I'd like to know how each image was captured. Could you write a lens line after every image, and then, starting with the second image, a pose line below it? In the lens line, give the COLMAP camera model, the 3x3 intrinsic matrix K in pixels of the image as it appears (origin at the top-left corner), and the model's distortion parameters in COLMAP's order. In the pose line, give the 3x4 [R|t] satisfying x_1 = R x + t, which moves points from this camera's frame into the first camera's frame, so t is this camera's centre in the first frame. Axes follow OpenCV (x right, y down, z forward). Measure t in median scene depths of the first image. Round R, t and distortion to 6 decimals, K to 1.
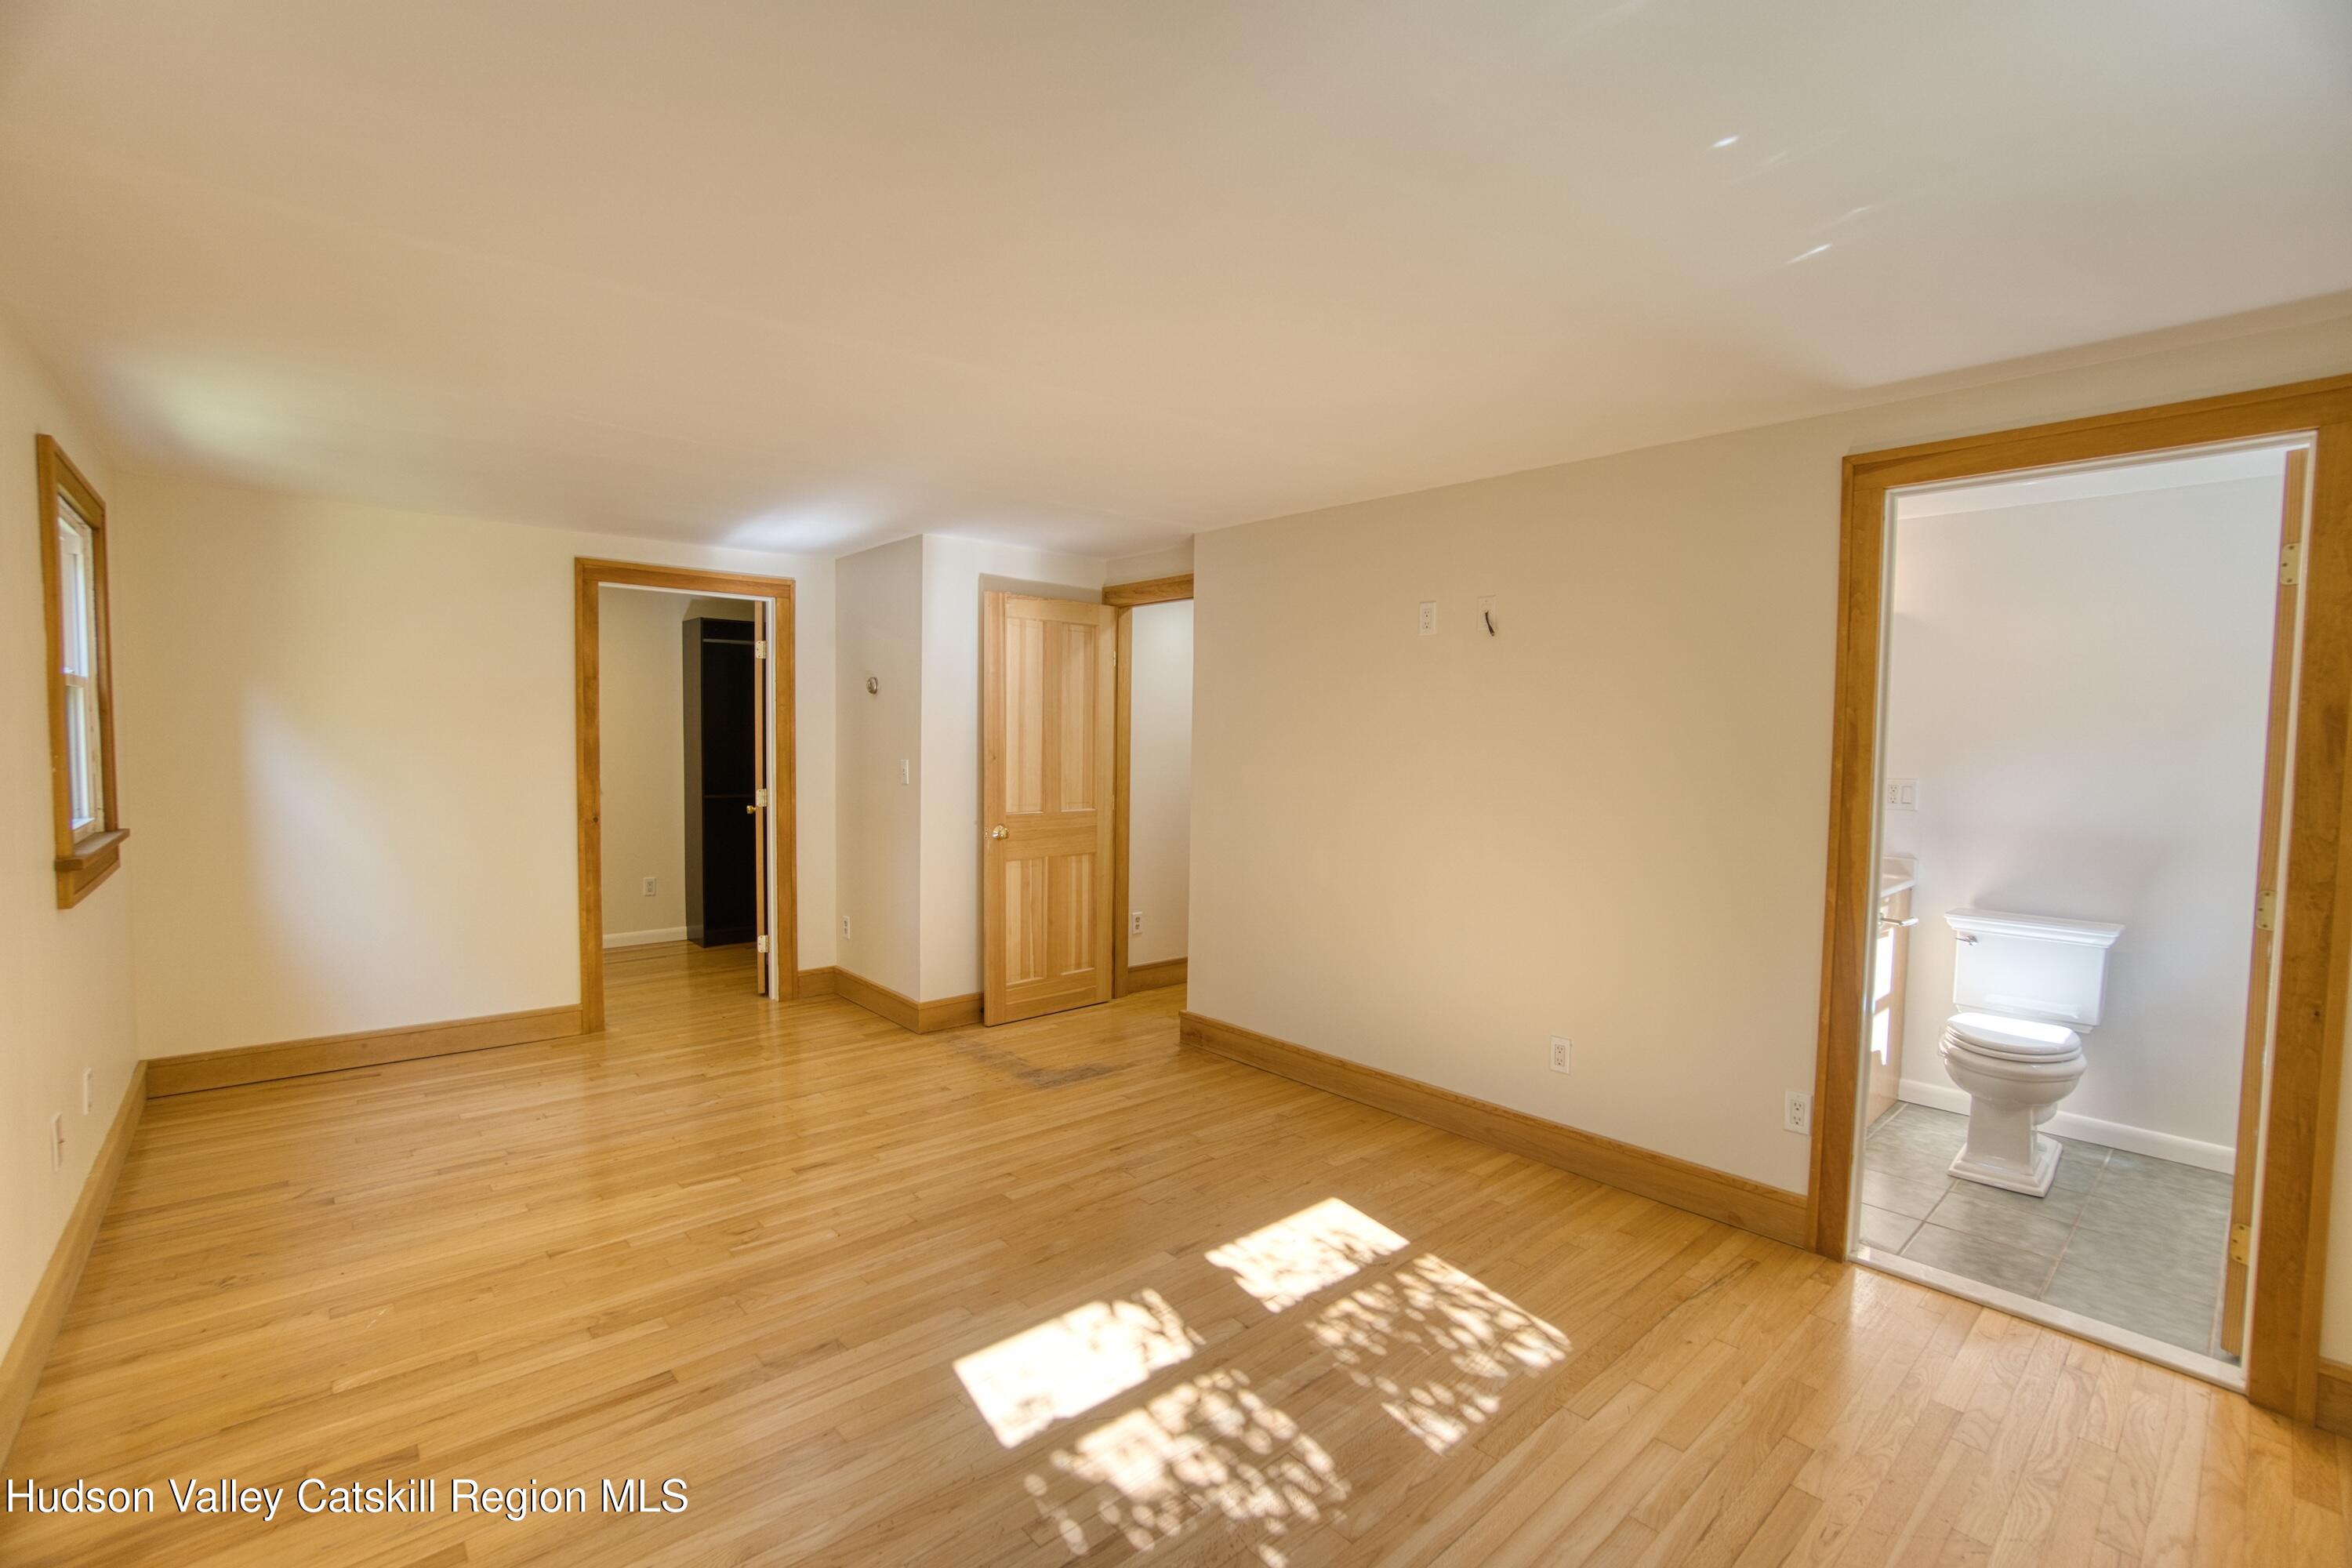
lens RADIAL K [[1038.1, 0, 1174.3], [0, 1038.1, 793.3], [0, 0, 1]] dist [-0.065489, 0.023315]
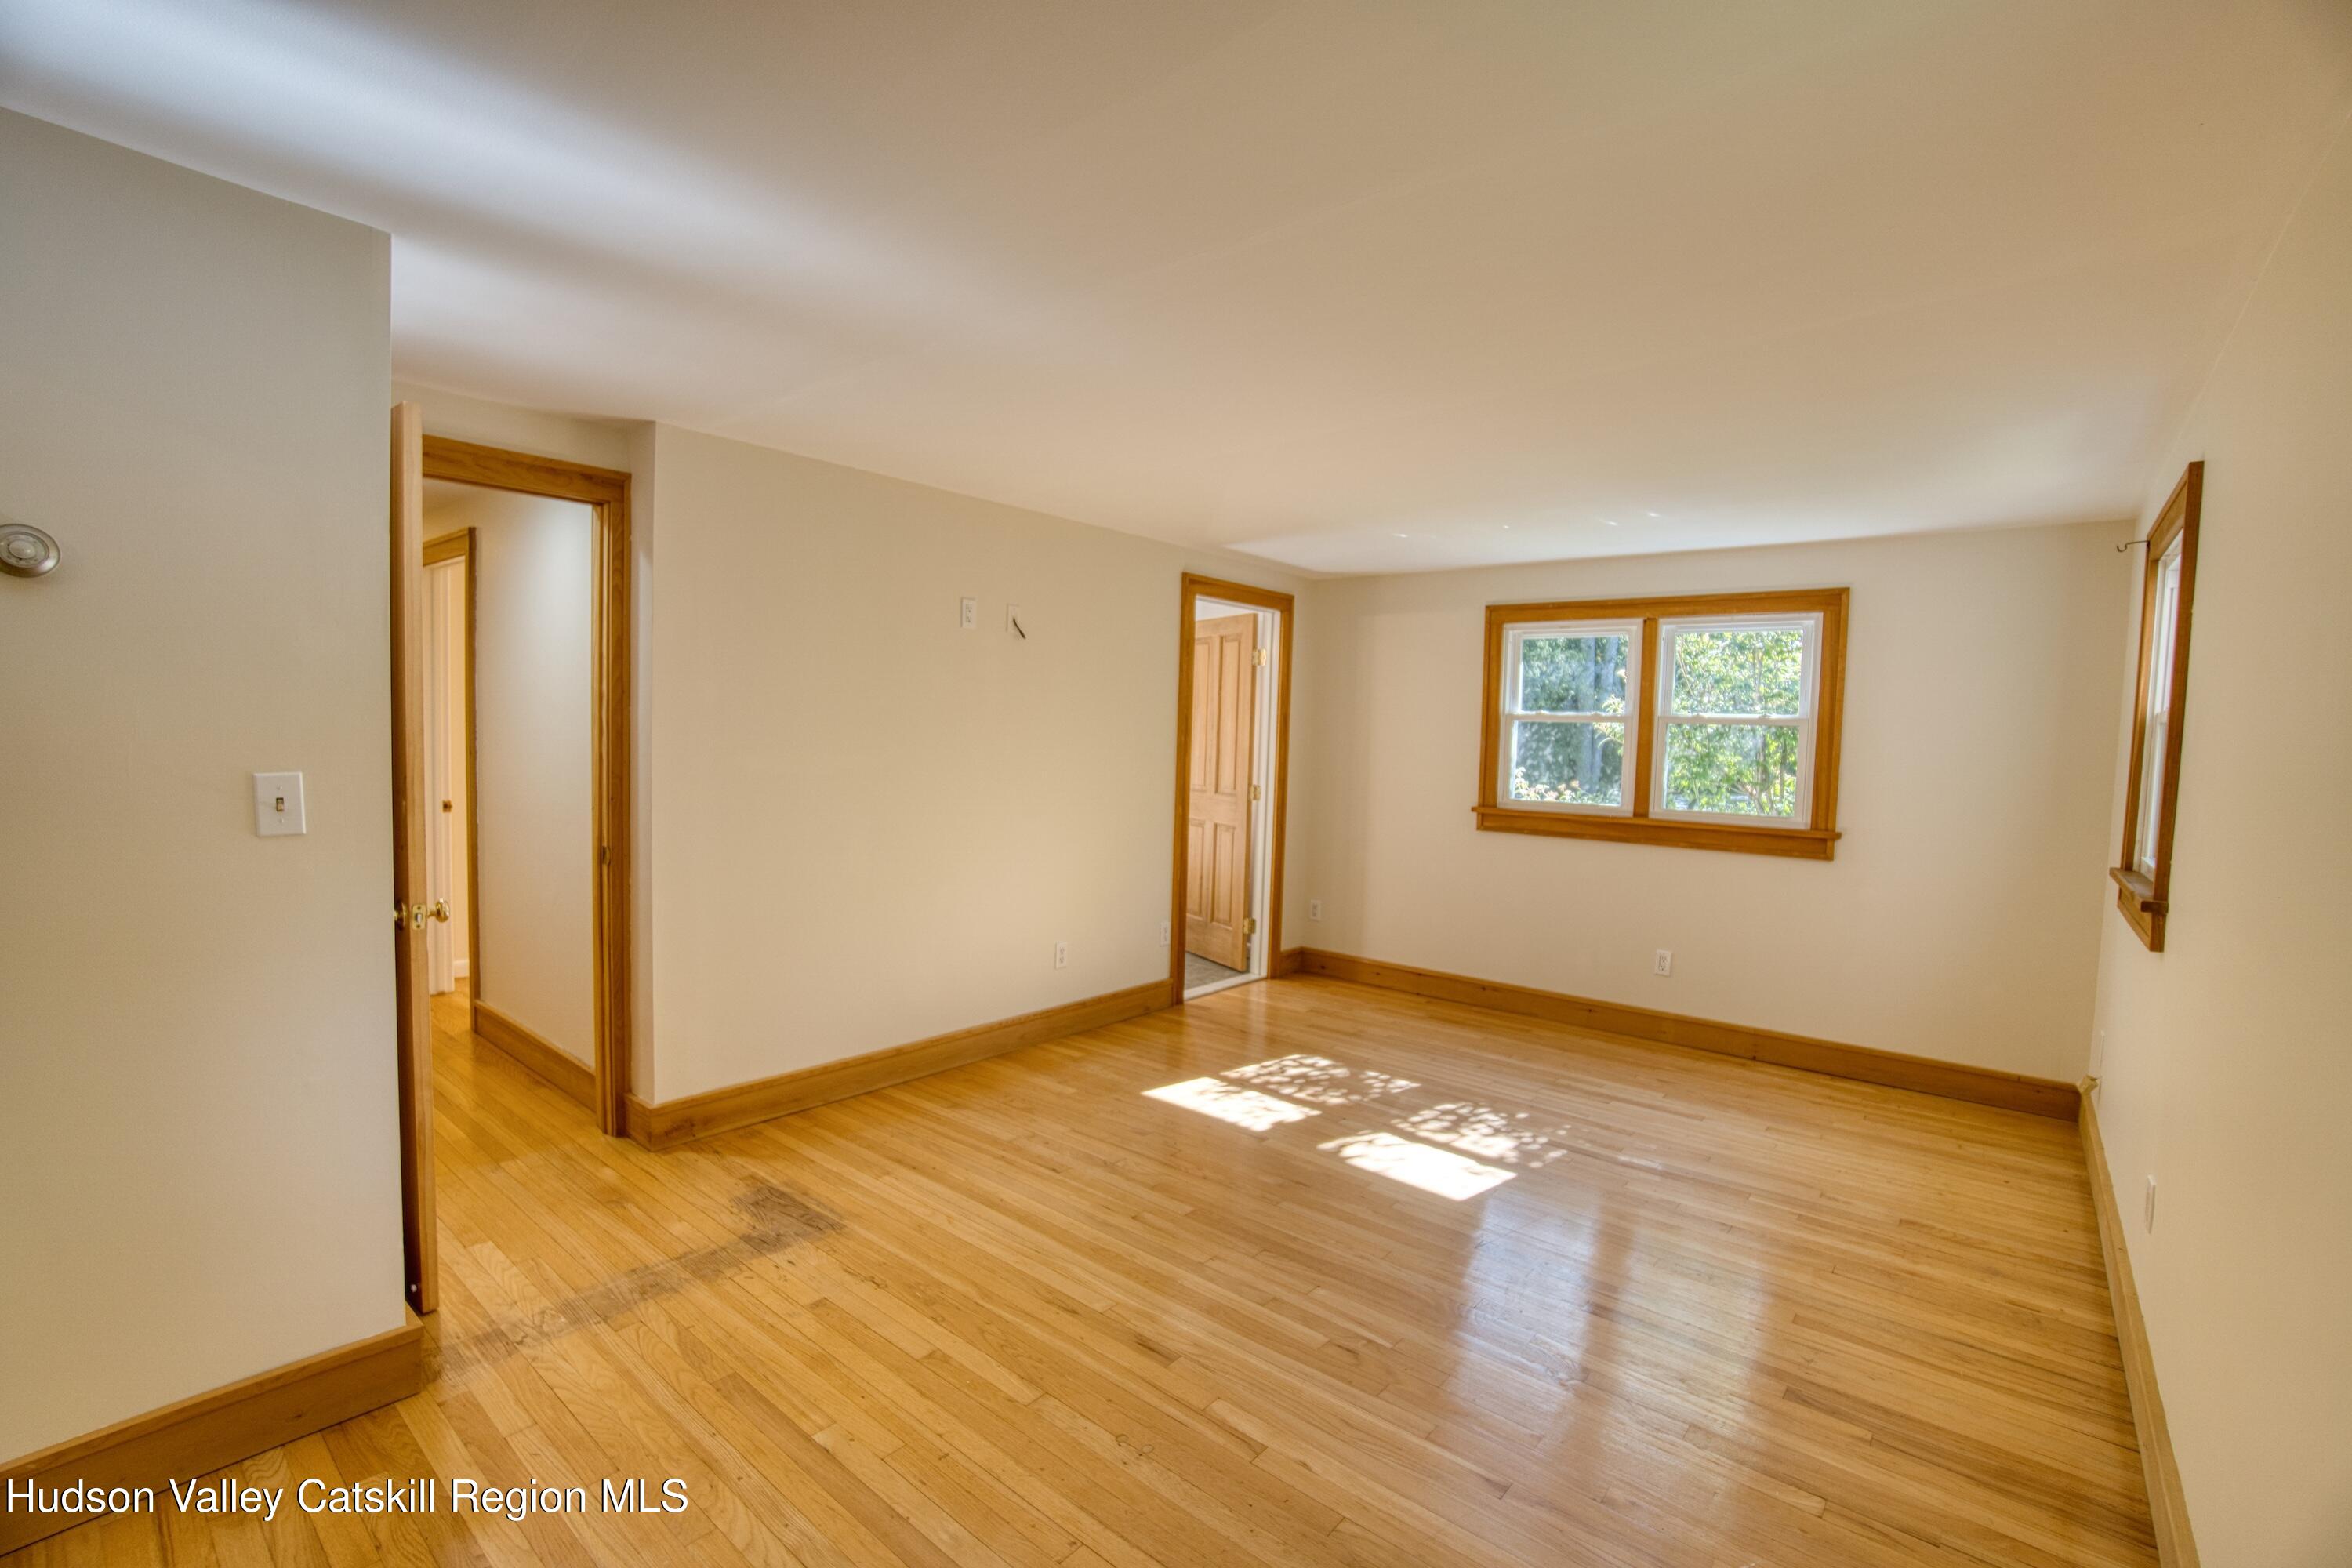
lens RADIAL K [[1038.1, 0, 1174.3], [0, 1038.1, 793.3], [0, 0, 1]] dist [-0.065489, 0.023315]
pose [[-0.143824, -0.080809, 0.986298, -1.339586], [0.021252, 0.996178, 0.084717, -0.098225], [-0.989375, 0.033146, -0.141557, 1.414494]]
